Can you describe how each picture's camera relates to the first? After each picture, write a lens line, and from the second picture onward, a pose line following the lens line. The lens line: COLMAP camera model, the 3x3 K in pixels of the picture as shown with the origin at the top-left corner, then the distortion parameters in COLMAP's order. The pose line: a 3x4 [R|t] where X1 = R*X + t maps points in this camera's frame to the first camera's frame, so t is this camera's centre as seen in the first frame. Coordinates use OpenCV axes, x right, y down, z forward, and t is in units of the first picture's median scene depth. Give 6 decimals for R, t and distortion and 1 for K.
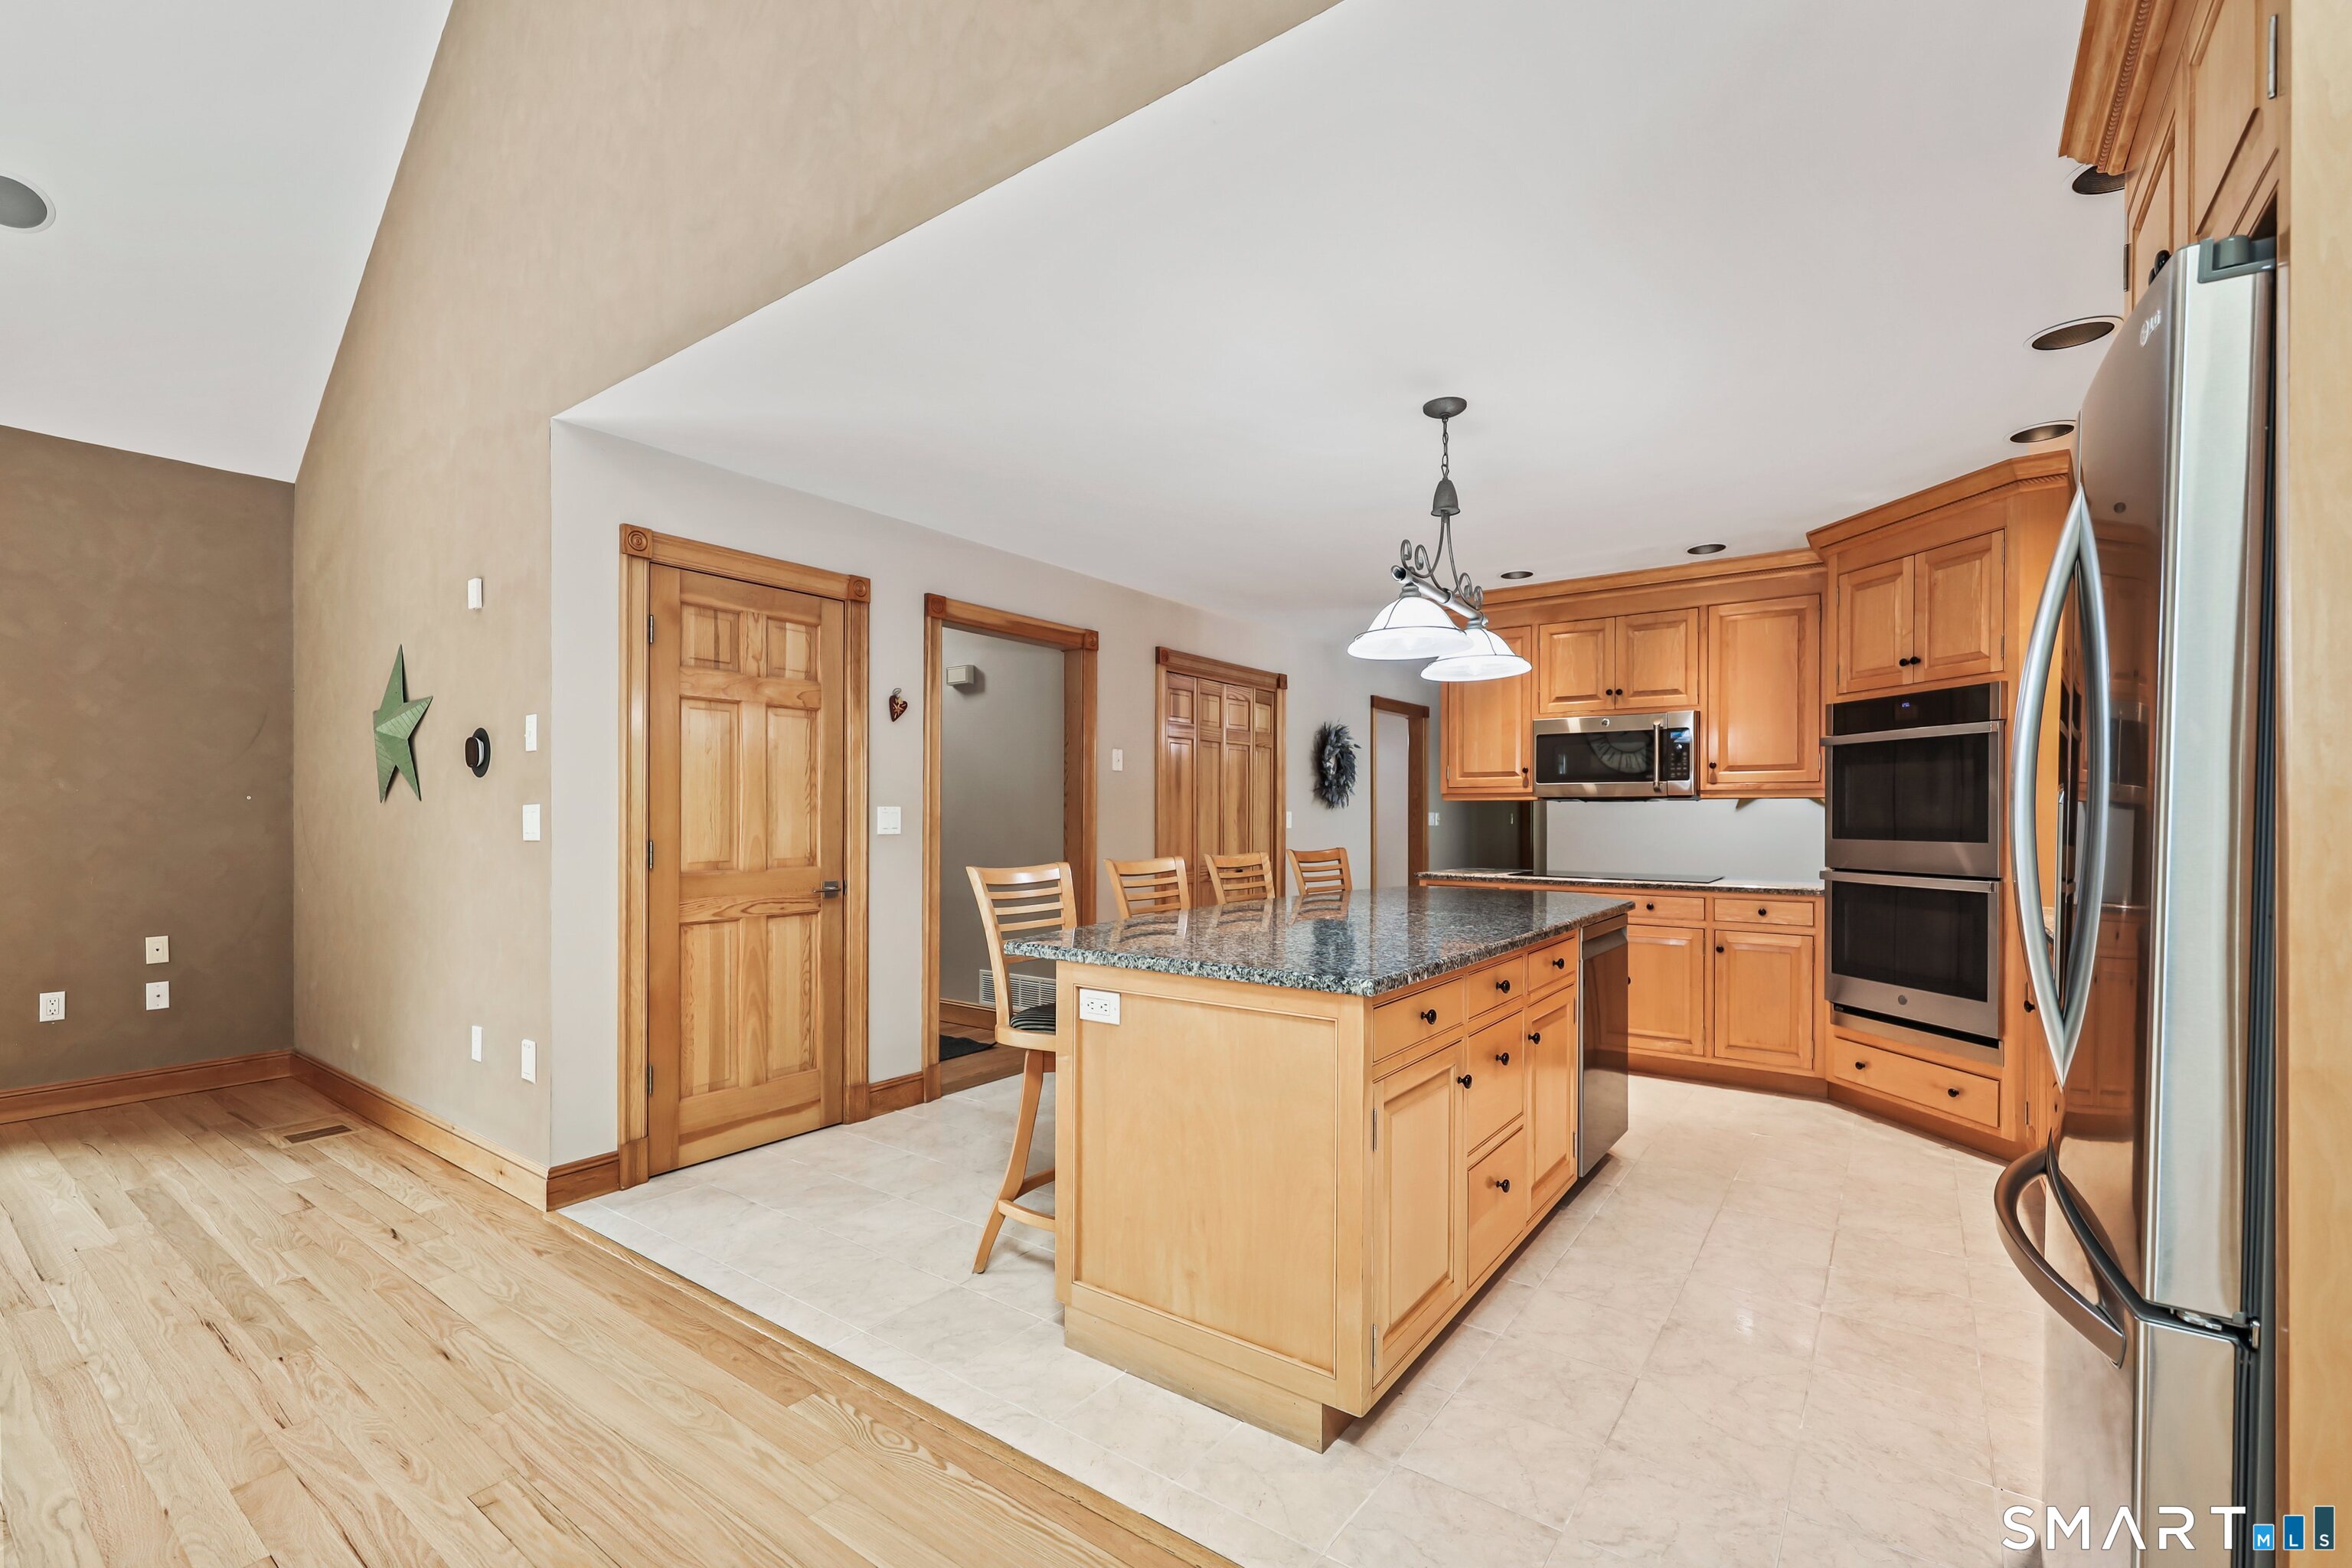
lens RADIAL K [[1015.2, 0, 1158.0], [0, 1015.2, 815.9], [0, 0, 1]] dist [0.002399, -0.000176]
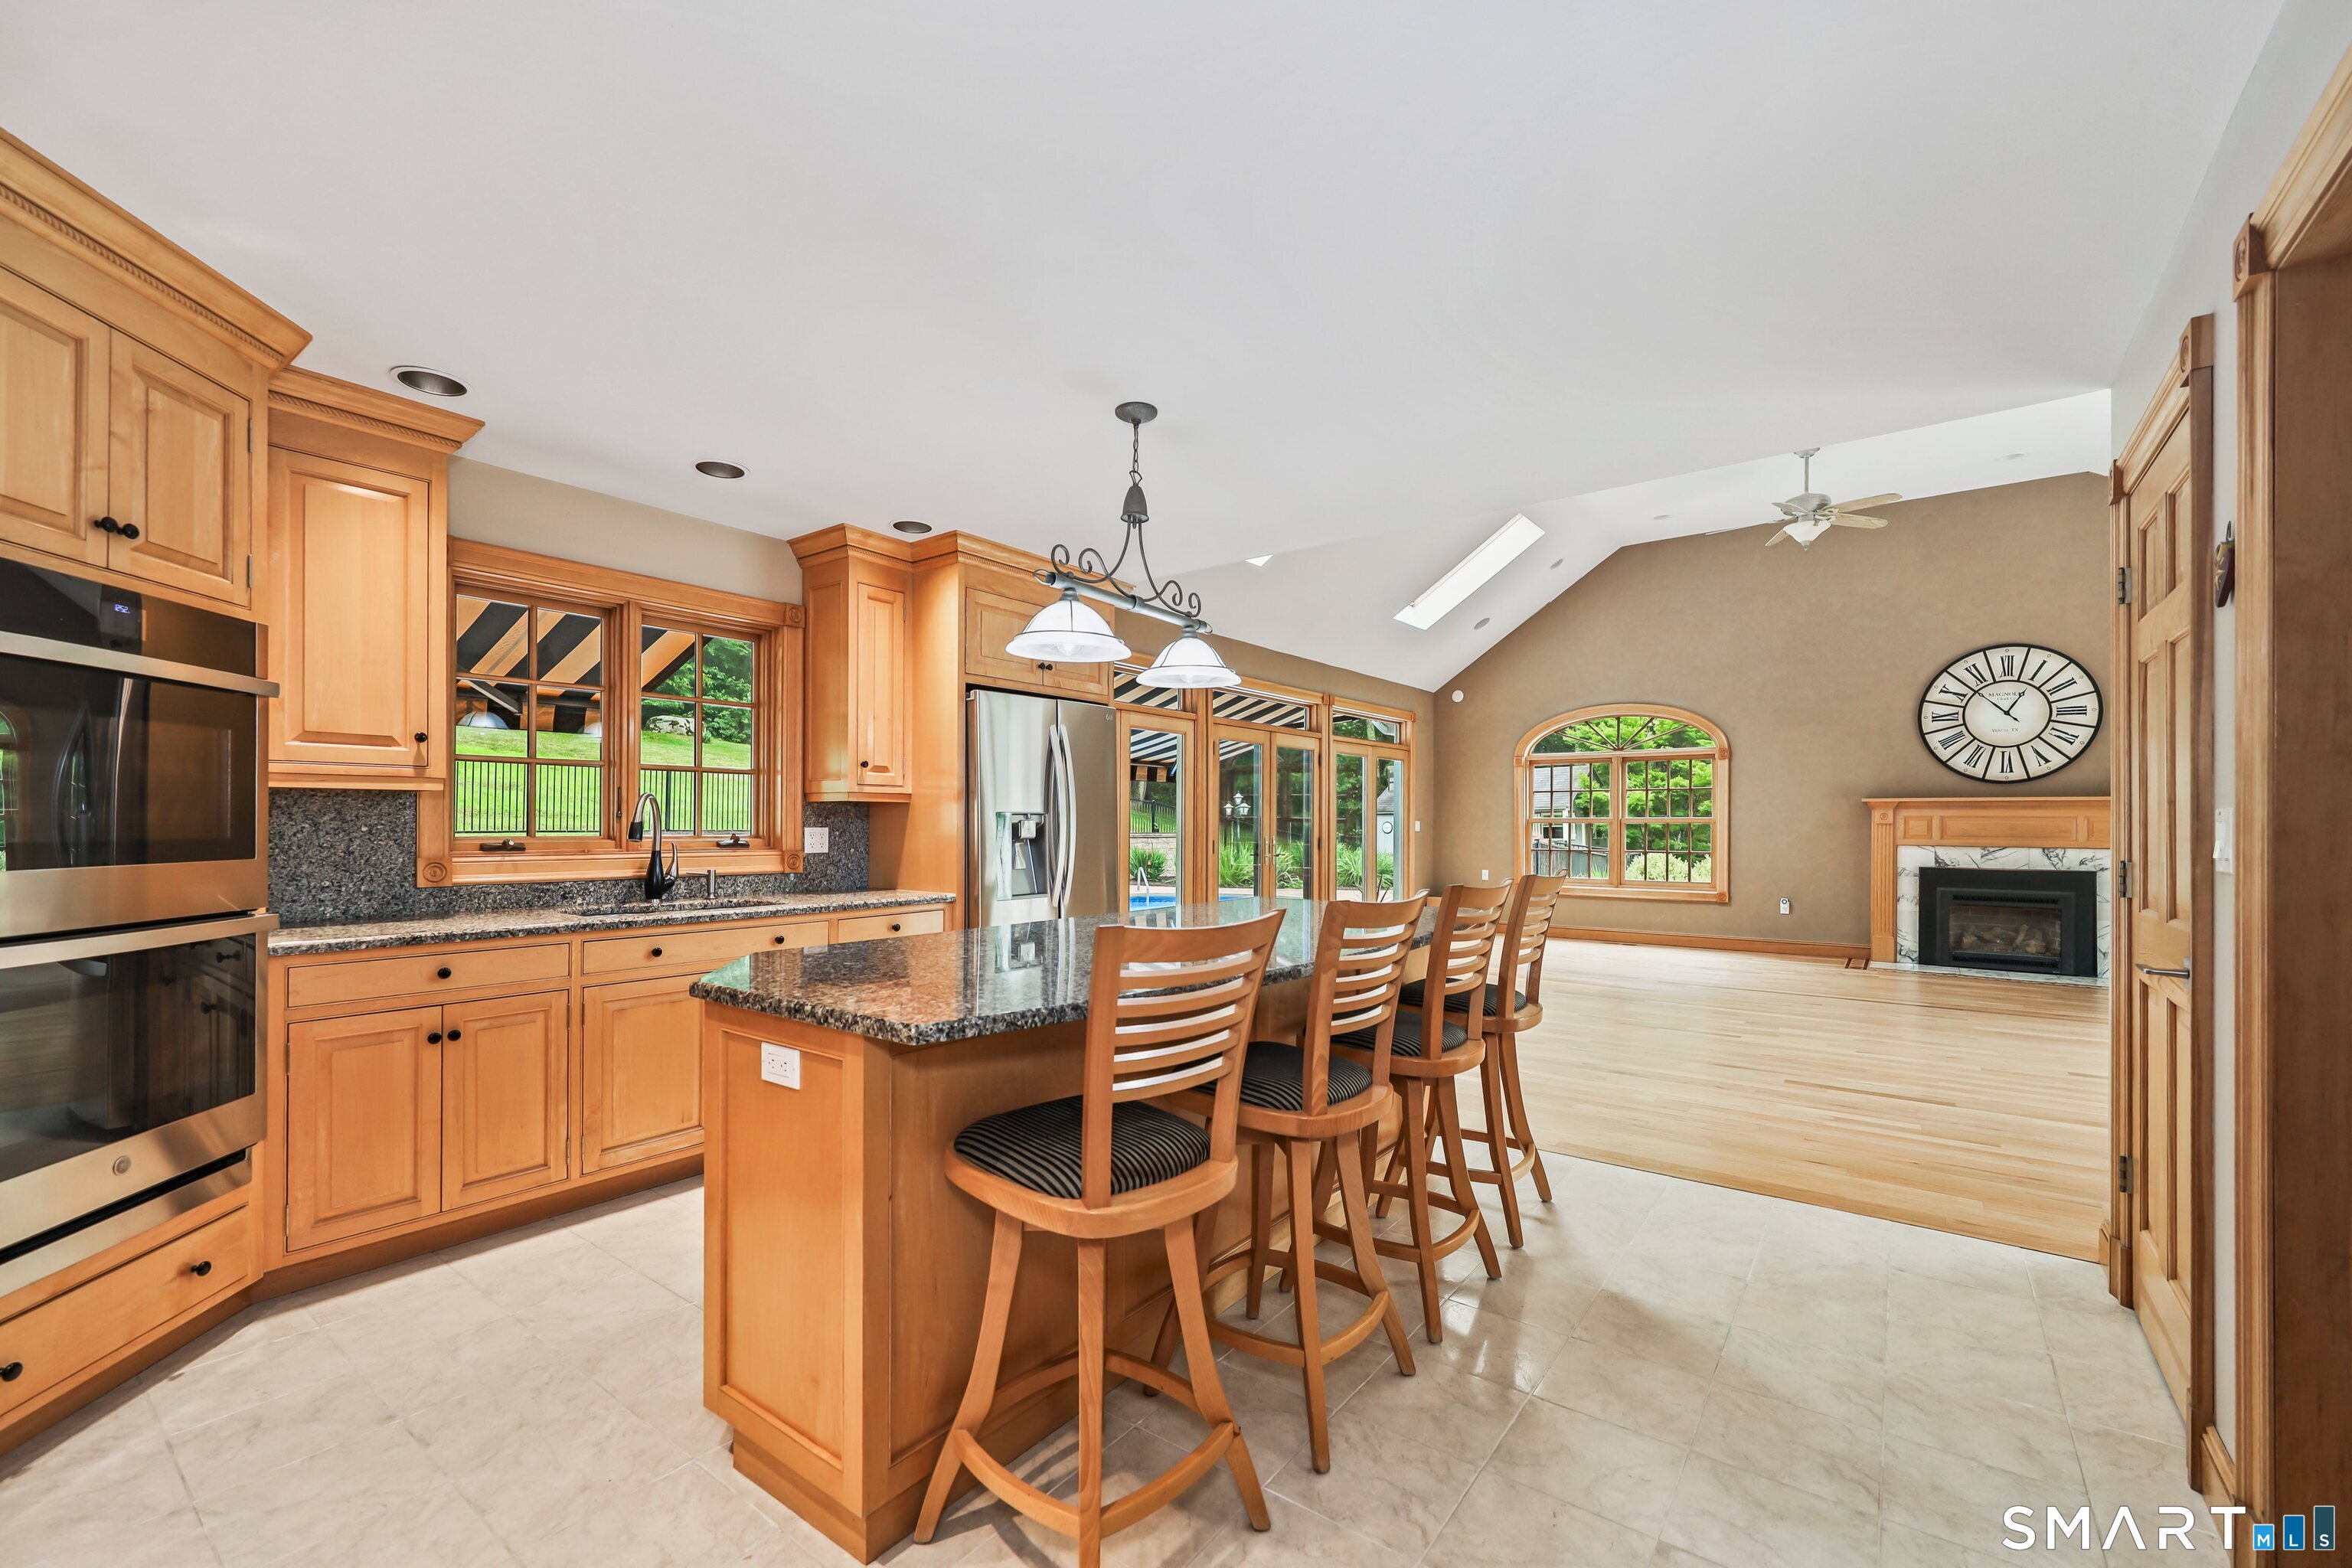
lens RADIAL K [[970.2, 0, 1162.9], [0, 970.2, 796.4], [0, 0, 1]] dist [0.001952, -0.000061]
pose [[-0.999952, -0.005489, 0.008063, 0.176409], [-0.005717, 0.999579, -0.028455, 0.000280], [-0.007904, -0.028499, -0.999563, 1.388377]]
